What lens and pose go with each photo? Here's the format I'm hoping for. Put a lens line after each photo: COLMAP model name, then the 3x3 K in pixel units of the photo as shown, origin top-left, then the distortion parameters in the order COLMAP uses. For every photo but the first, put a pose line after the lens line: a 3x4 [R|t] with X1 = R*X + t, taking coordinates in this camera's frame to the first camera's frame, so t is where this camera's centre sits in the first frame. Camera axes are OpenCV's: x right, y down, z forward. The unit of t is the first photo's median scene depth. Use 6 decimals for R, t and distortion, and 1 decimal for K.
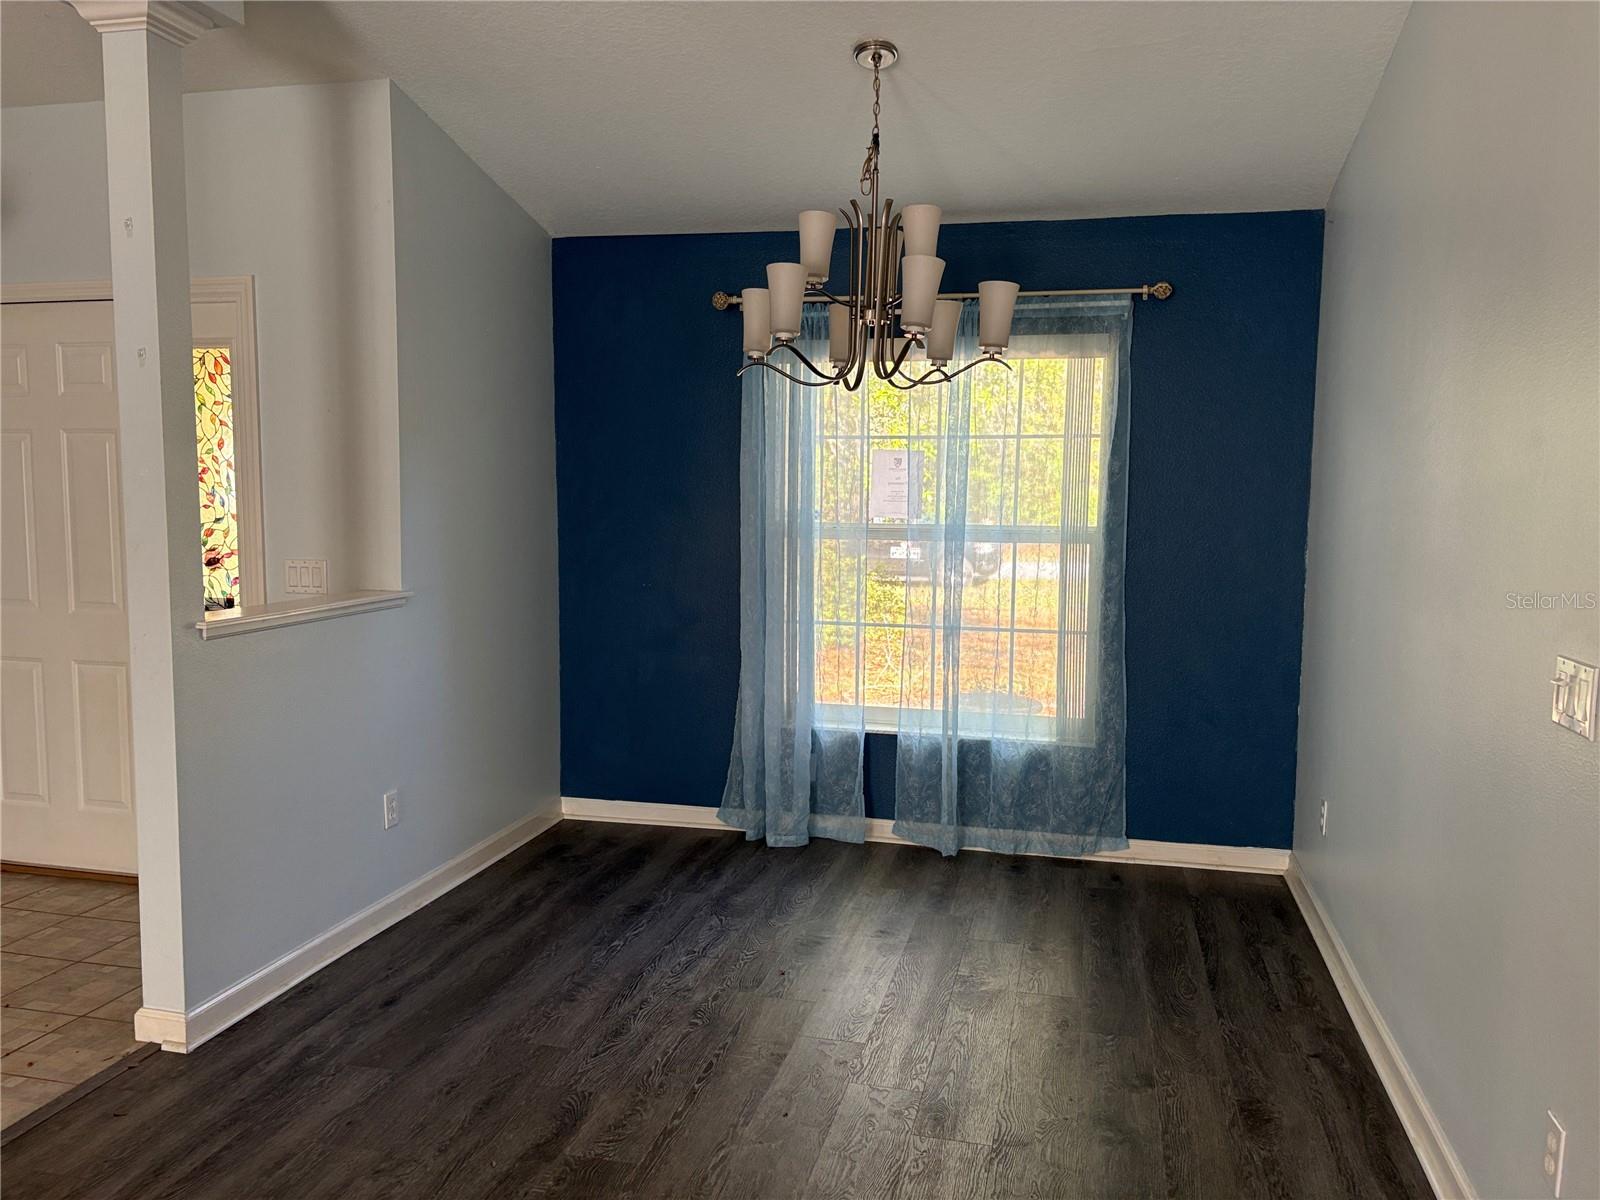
lens RADIAL K [[1193.1, 0, 805.0], [0, 1193.1, 591.8], [0, 0, 1]] dist [0.009188, -0.028990]
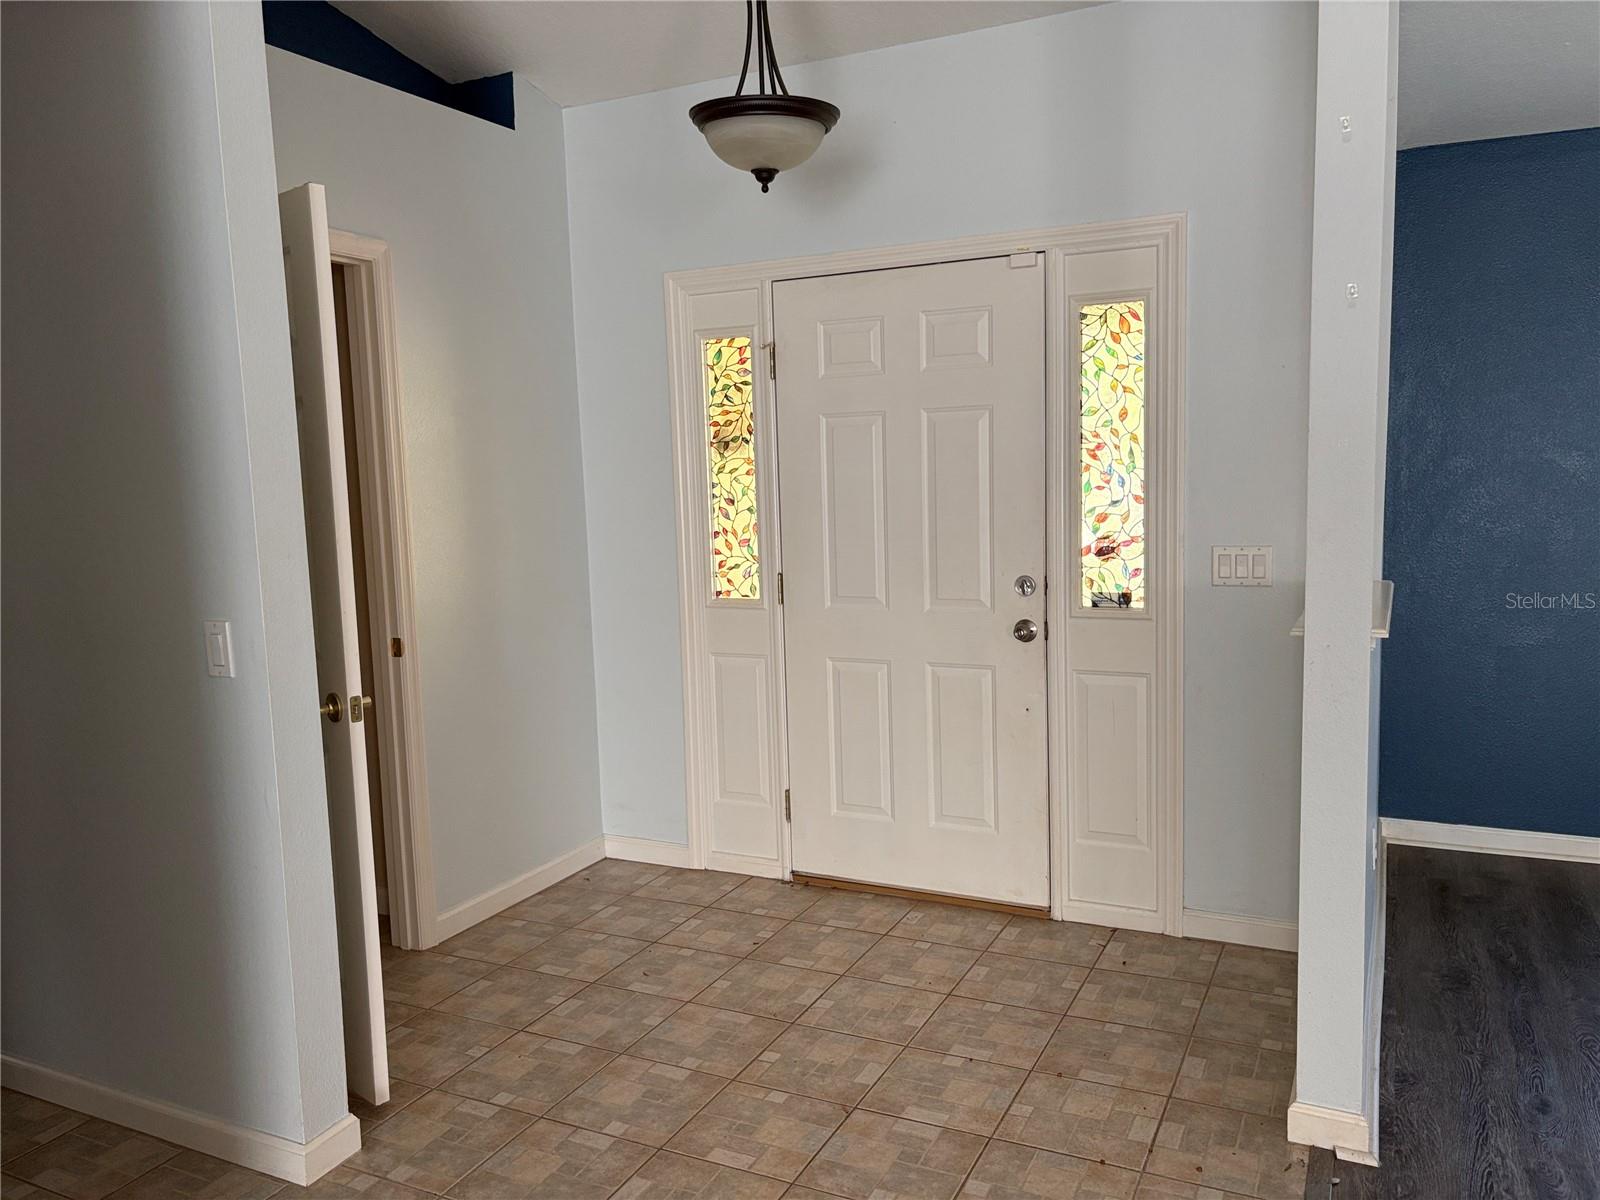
lens RADIAL K [[1193.1, 0, 797.0], [0, 1193.1, 602.6], [0, 0, 1]] dist [0.009188, -0.028990]
pose [[0.971701, -0.009047, -0.236042, -0.513223], [0.016690, 0.999398, 0.030401, -0.017913], [0.235625, -0.033481, 0.971267, 0.100729]]
